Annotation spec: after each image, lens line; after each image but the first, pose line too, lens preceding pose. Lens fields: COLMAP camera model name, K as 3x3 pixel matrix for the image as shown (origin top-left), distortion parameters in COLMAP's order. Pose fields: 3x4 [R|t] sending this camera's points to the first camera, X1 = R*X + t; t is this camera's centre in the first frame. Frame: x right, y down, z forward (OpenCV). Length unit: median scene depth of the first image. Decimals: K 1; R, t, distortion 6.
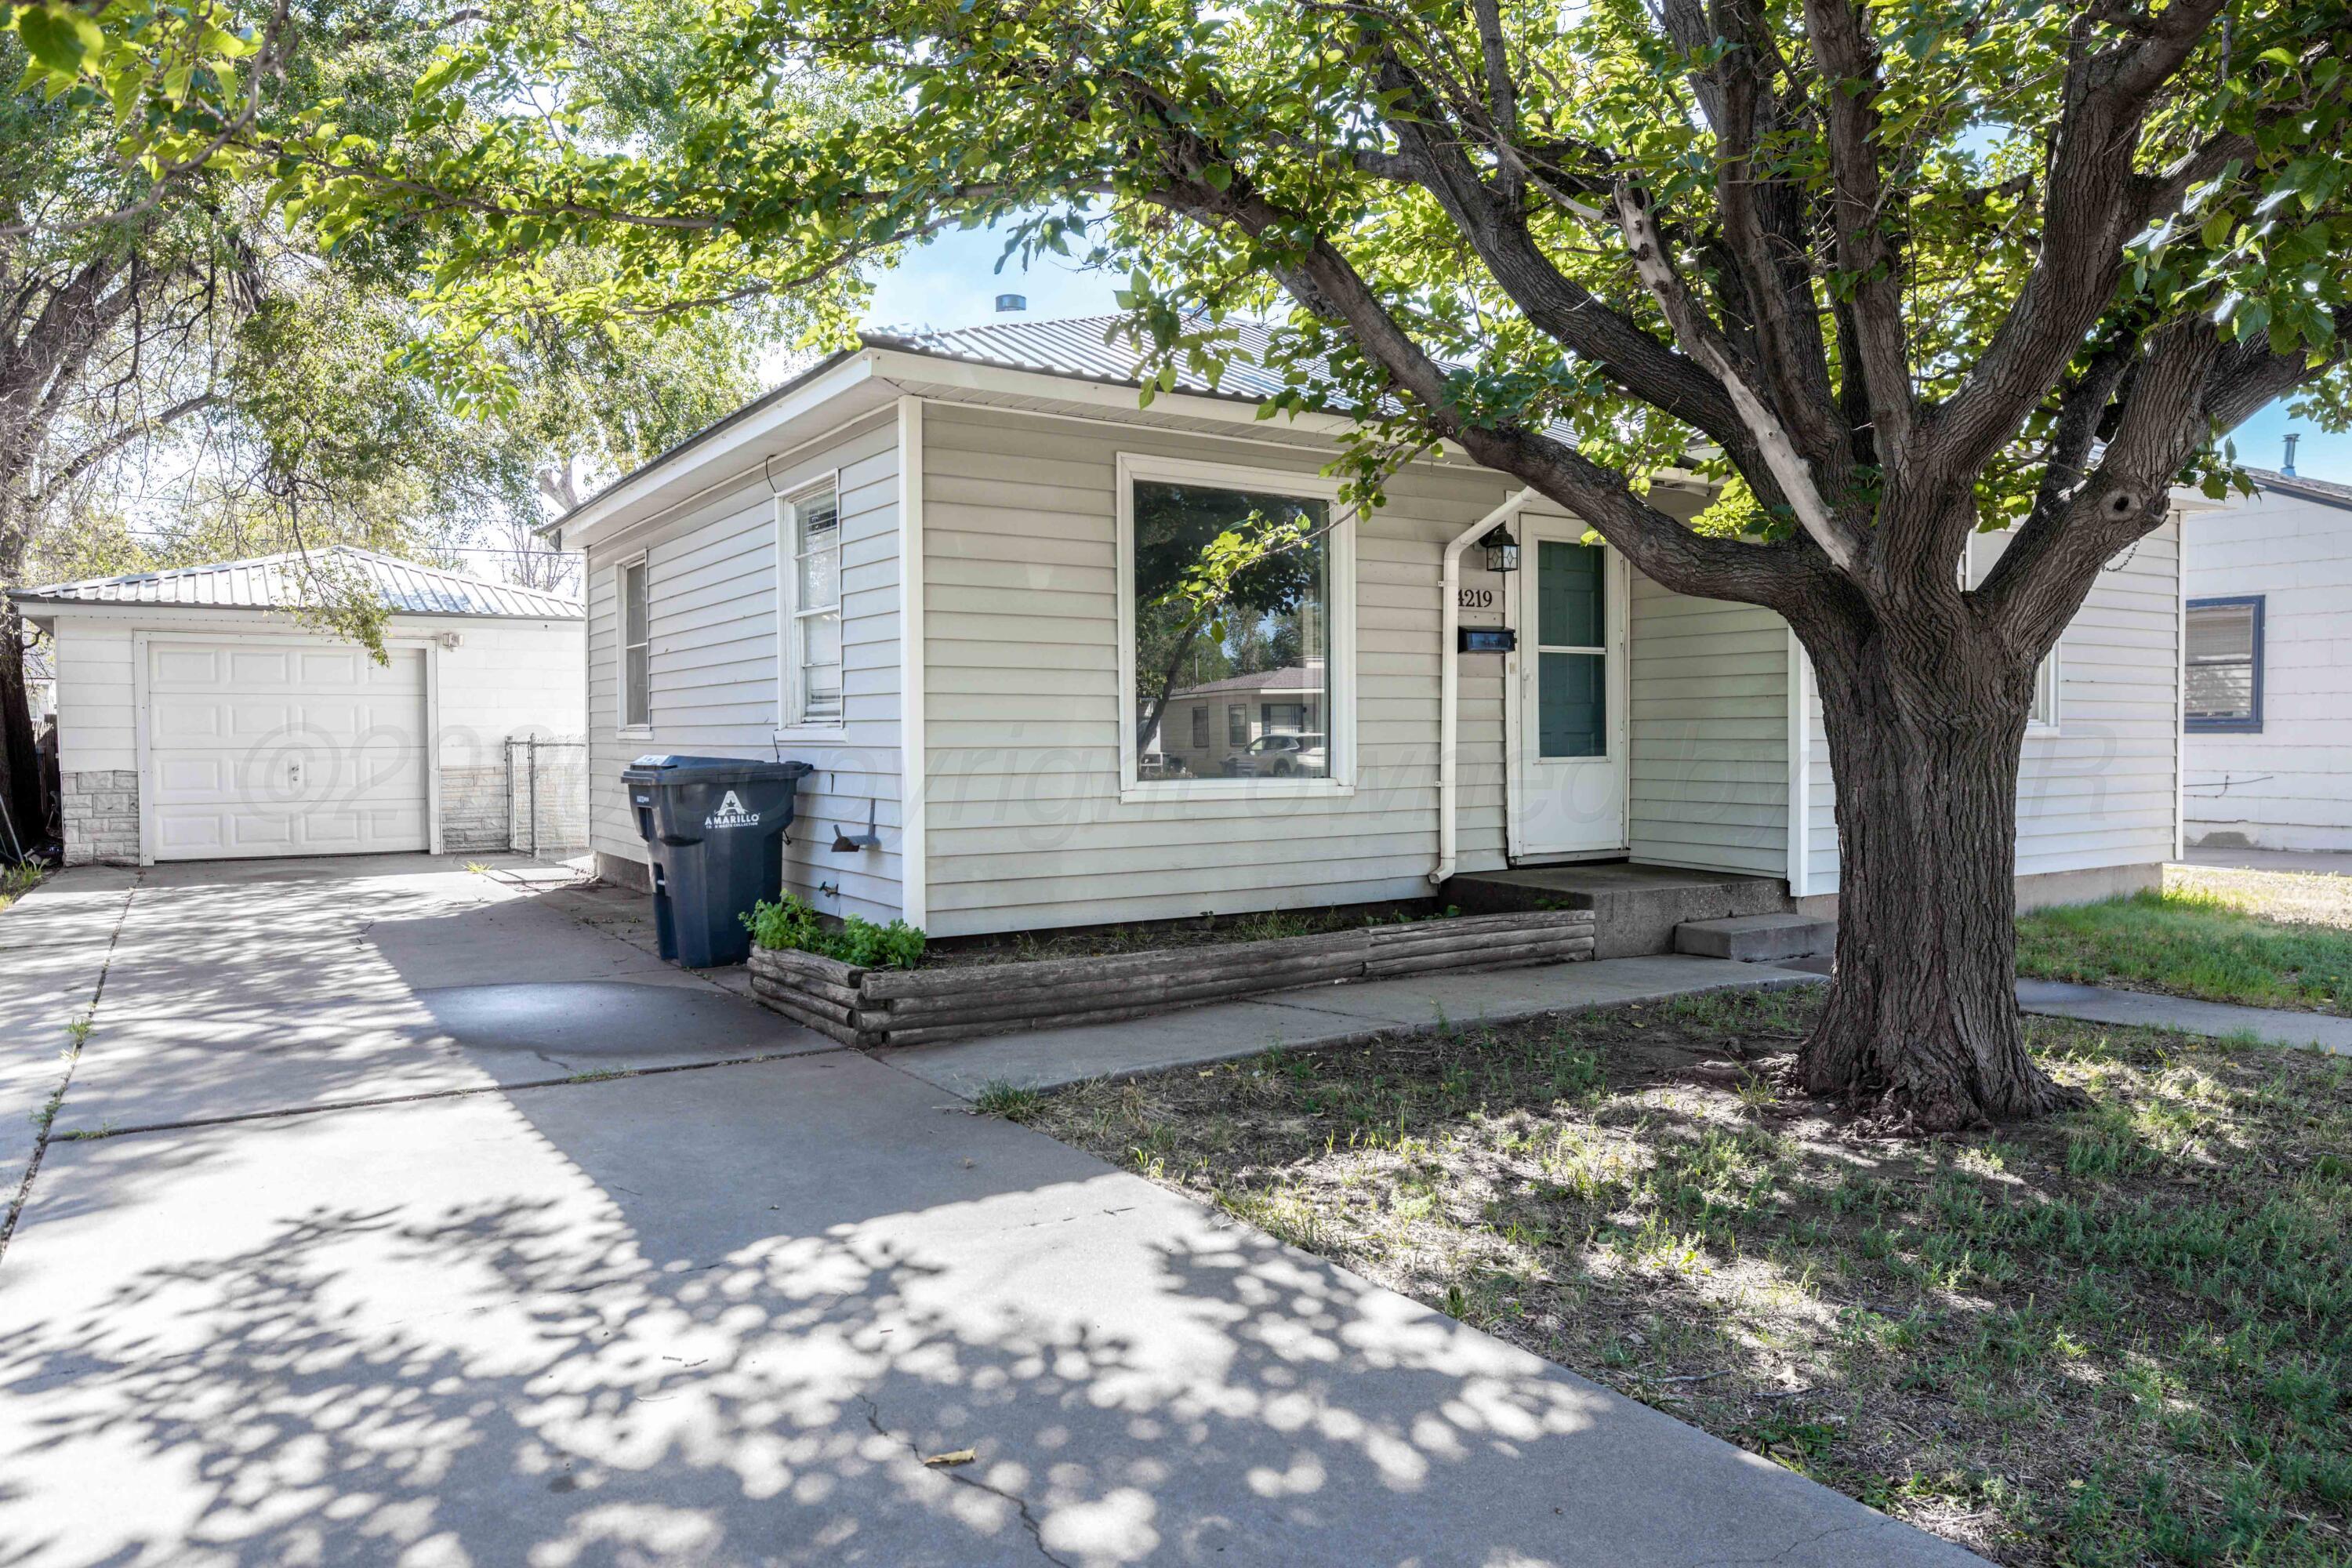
lens RADIAL K [[1552.6, 0, 1173.8], [0, 1552.6, 790.3], [0, 0, 1]] dist [-0.000155, 0.000923]
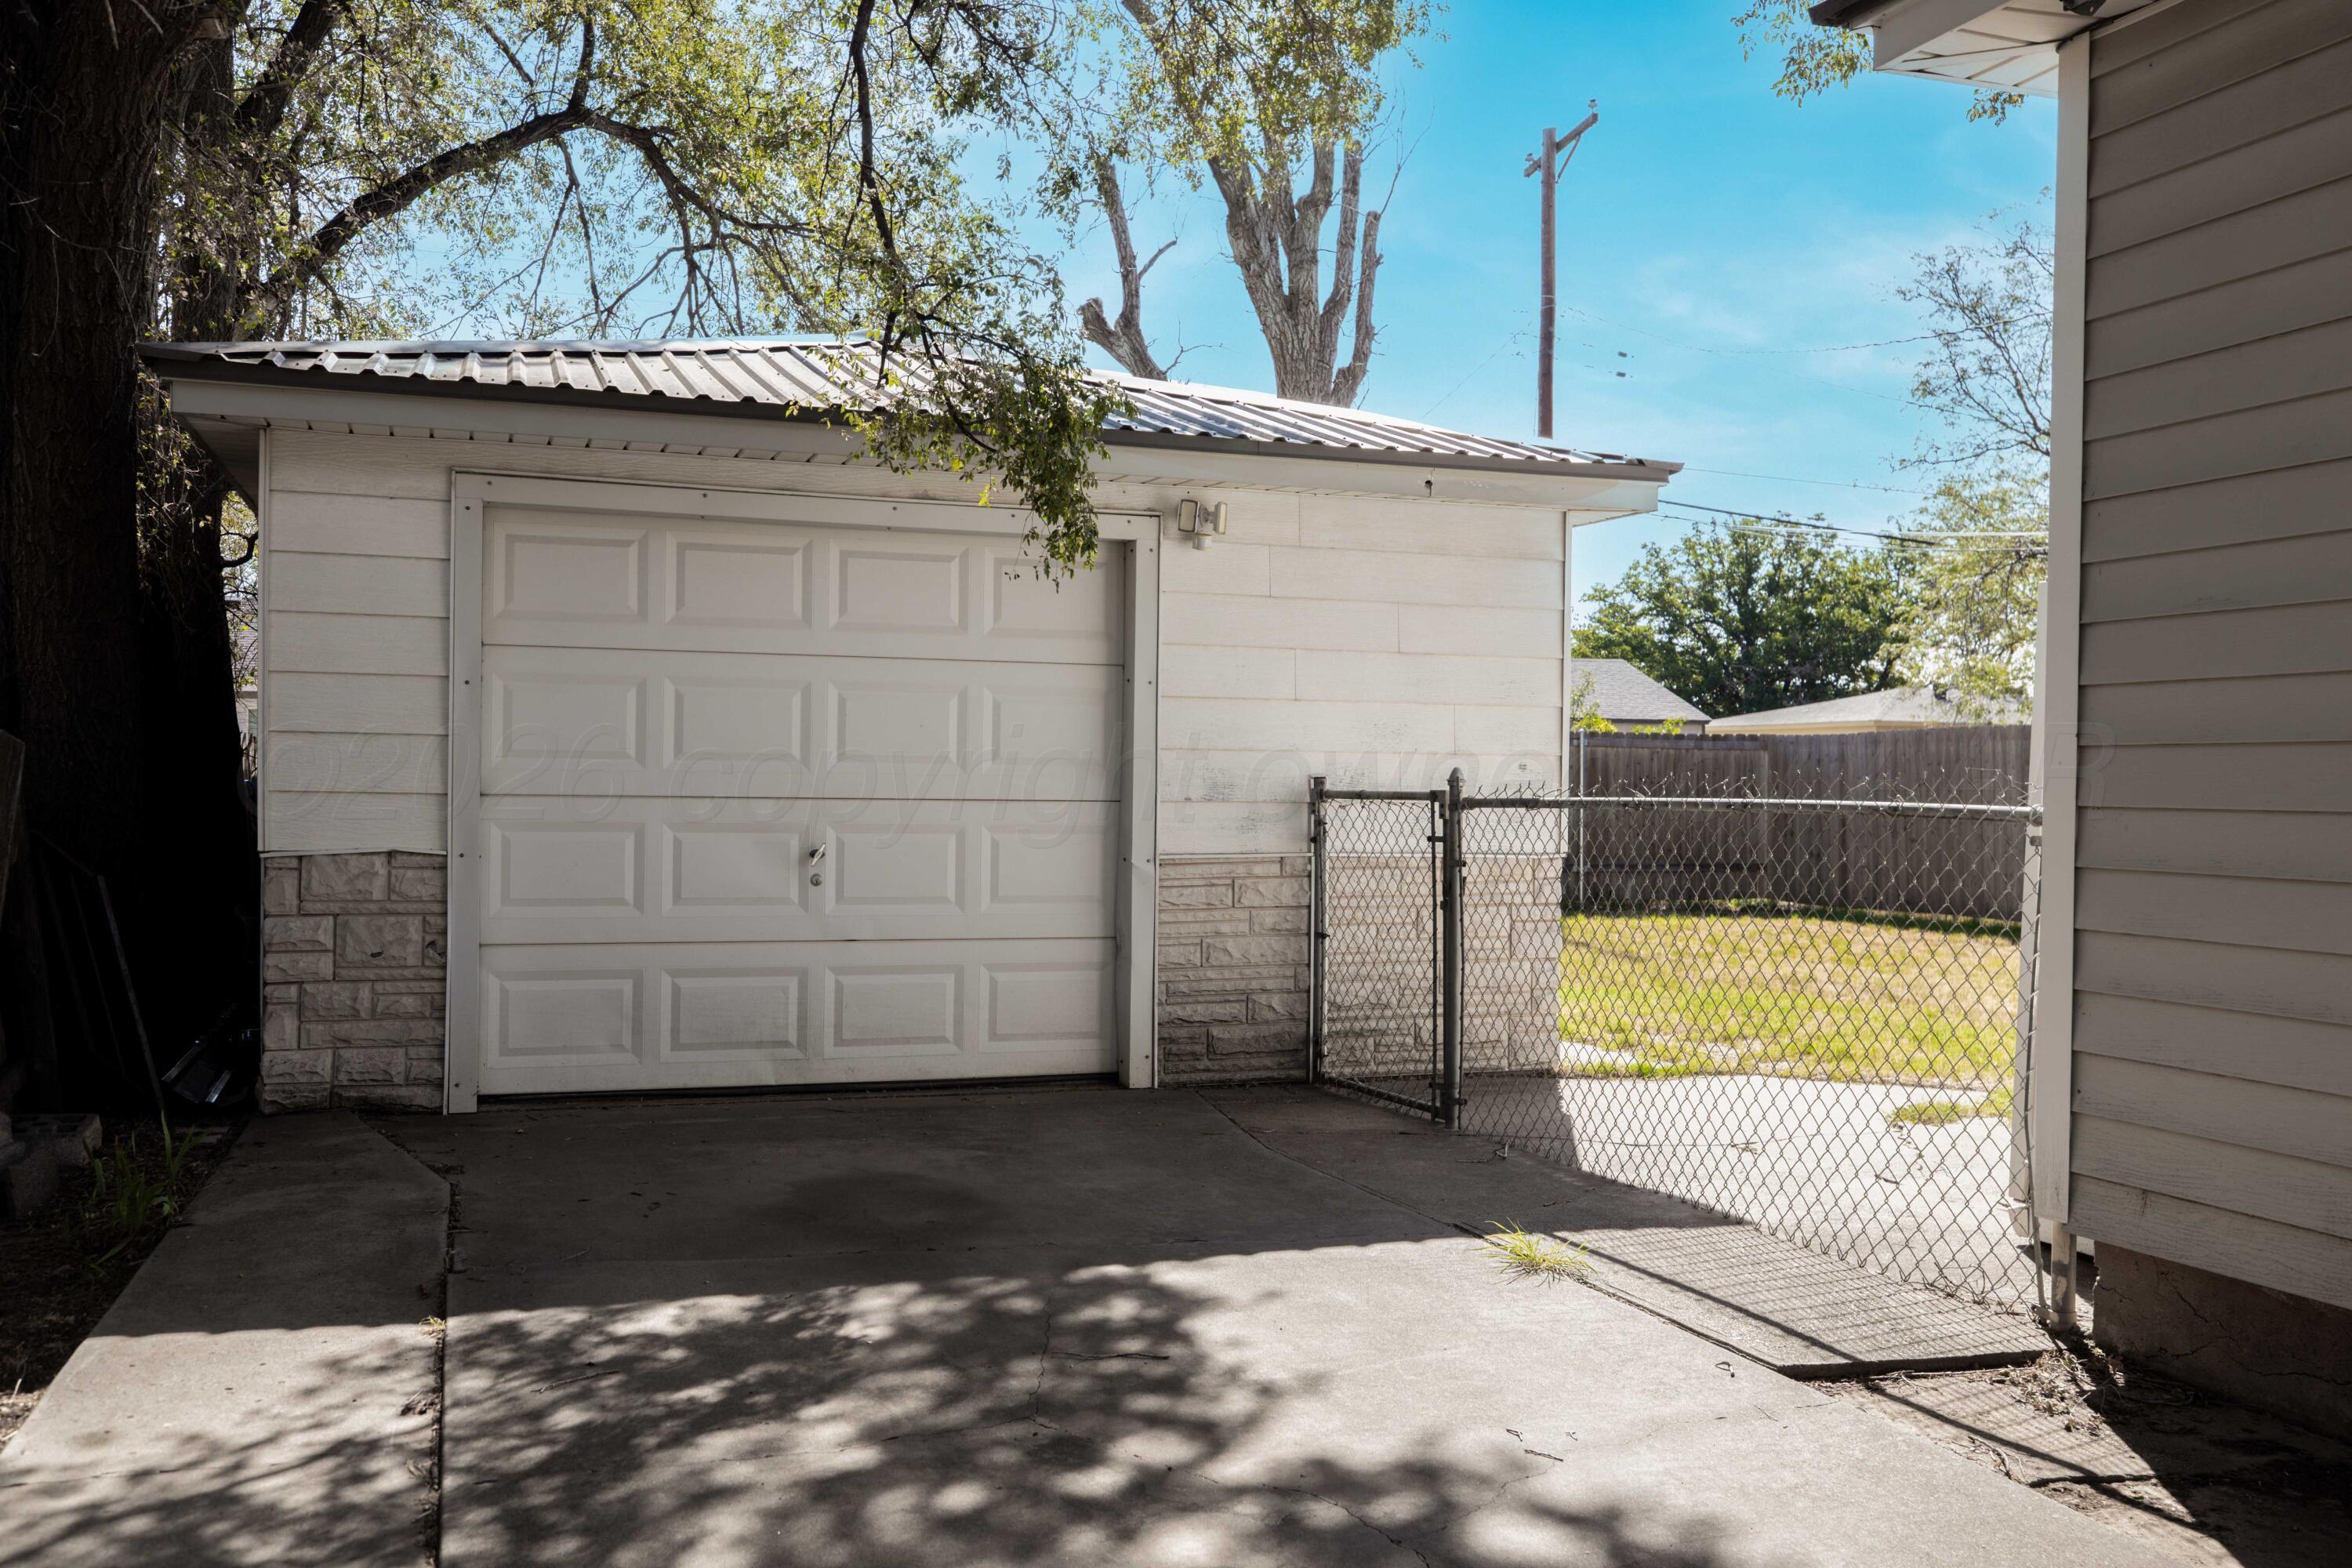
lens RADIAL K [[2020.6, 0, 1178.4], [0, 2020.6, 780.8], [0, 0, 1]] dist [-0.012689, -0.004824]
pose [[0.974019, 0.016185, -0.225889, -0.289268], [-0.024040, 0.999196, -0.032069, -0.014255], [0.225188, 0.036666, 0.973625, 0.424104]]
